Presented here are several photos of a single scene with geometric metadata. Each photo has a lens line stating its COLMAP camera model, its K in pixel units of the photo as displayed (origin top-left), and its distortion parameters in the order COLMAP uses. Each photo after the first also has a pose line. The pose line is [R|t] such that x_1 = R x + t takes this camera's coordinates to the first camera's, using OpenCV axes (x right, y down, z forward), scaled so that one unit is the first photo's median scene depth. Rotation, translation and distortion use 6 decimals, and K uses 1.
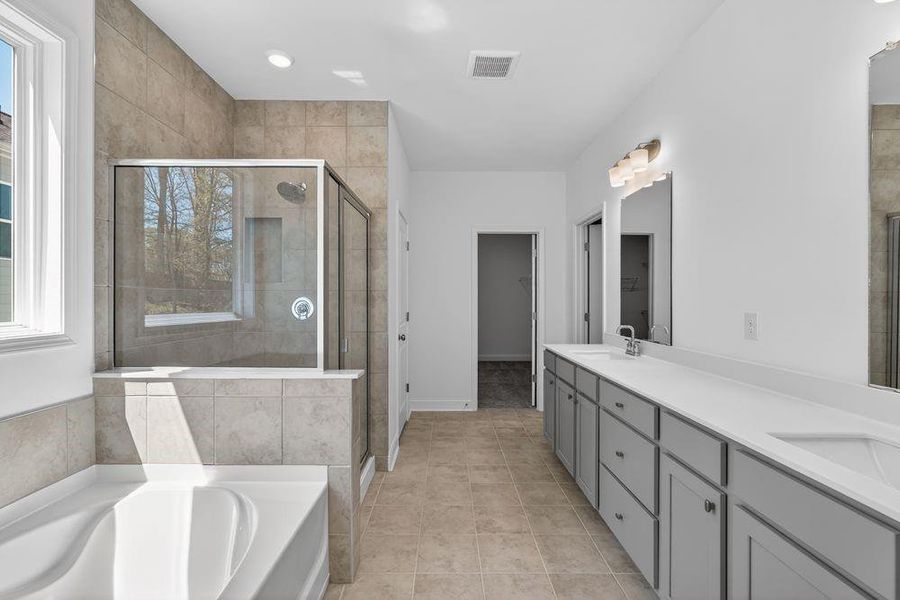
lens RADIAL K [[390.4, 0, 447.3], [0, 390.4, 297.9], [0, 0, 1]] dist [-0.026682, 0.000083]
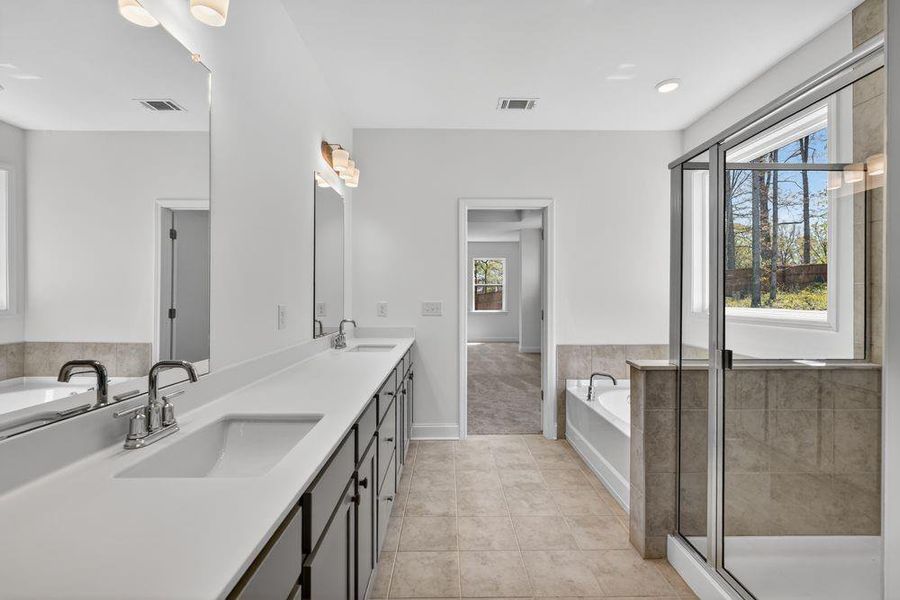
lens RADIAL K [[390.4, 0, 451.6], [0, 390.4, 297.5], [0, 0, 1]] dist [-0.026682, 0.000083]
pose [[-0.999941, -0.010008, -0.004172, 0.272060], [-0.010044, 0.999911, 0.008742, 0.002855], [0.004084, 0.008784, -0.999953, 1.930608]]
